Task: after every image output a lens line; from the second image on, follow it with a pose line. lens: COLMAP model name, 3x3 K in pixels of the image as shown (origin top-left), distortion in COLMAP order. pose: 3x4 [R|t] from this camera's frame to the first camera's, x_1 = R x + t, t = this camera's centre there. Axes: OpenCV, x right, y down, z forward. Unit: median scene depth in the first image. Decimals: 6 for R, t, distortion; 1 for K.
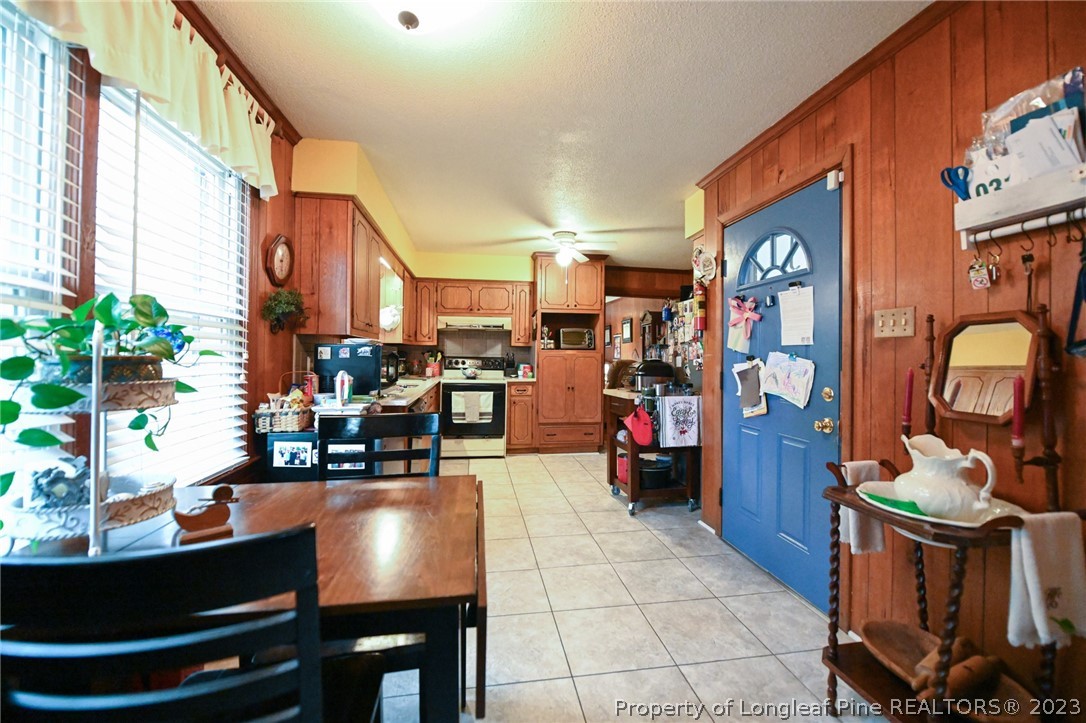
lens RADIAL K [[429.5, 0, 541.1], [0, 429.5, 355.4], [0, 0, 1]] dist [-0.009186, -0.001706]
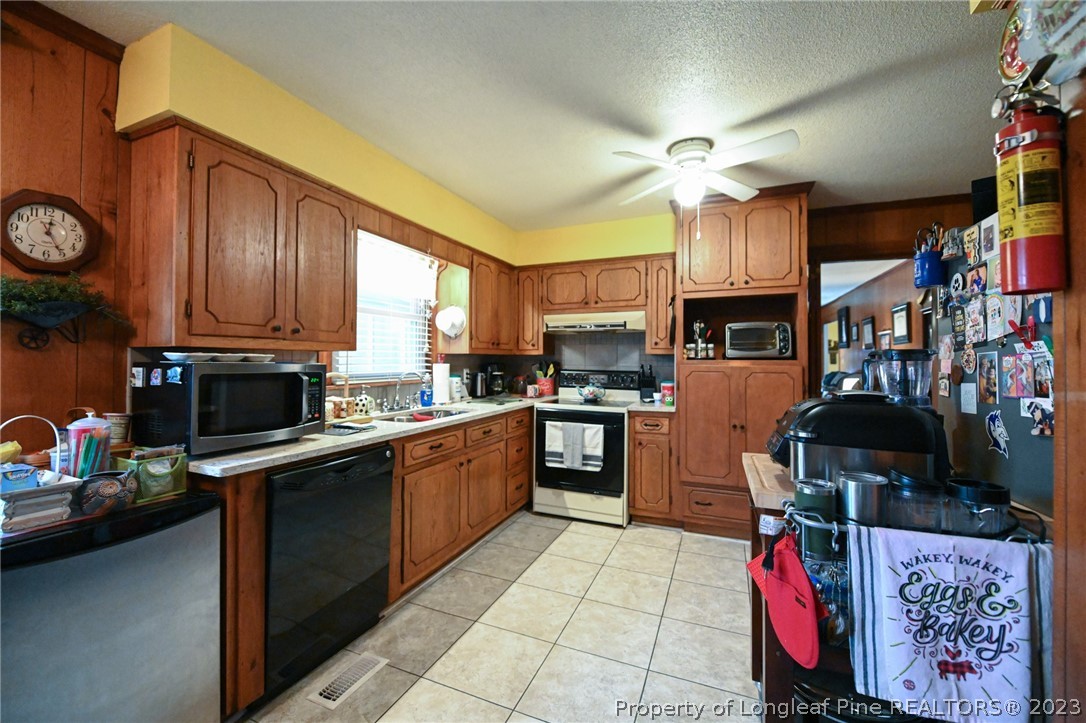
lens RADIAL K [[429.5, 0, 543.4], [0, 429.5, 355.1], [0, 0, 1]] dist [-0.009186, -0.001706]
pose [[0.847488, -0.011980, -0.530679, 0.160219], [0.004515, 0.999872, -0.015360, -0.012448], [0.530795, 0.010621, 0.847434, 0.396939]]
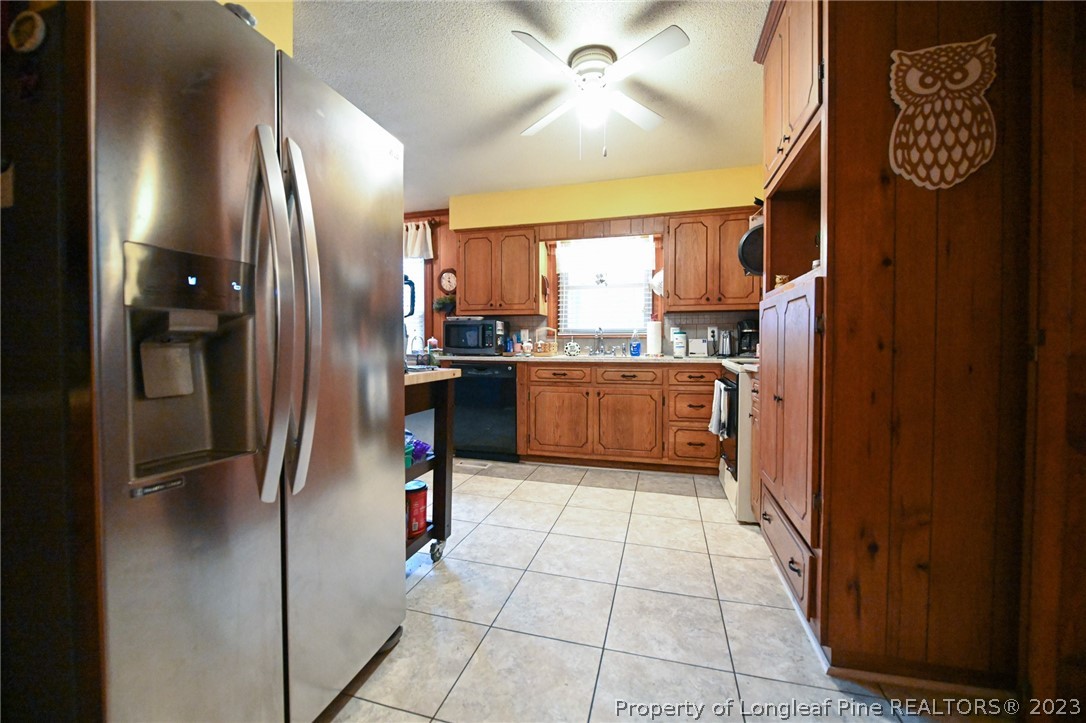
lens RADIAL K [[429.5, 0, 544.2], [0, 429.5, 354.9], [0, 0, 1]] dist [-0.009186, -0.001706]
pose [[-0.413823, 0.011583, -0.910284, 0.463534], [-0.005548, 0.999868, 0.015246, 0.039469], [0.910340, 0.011360, -0.413704, 1.017550]]
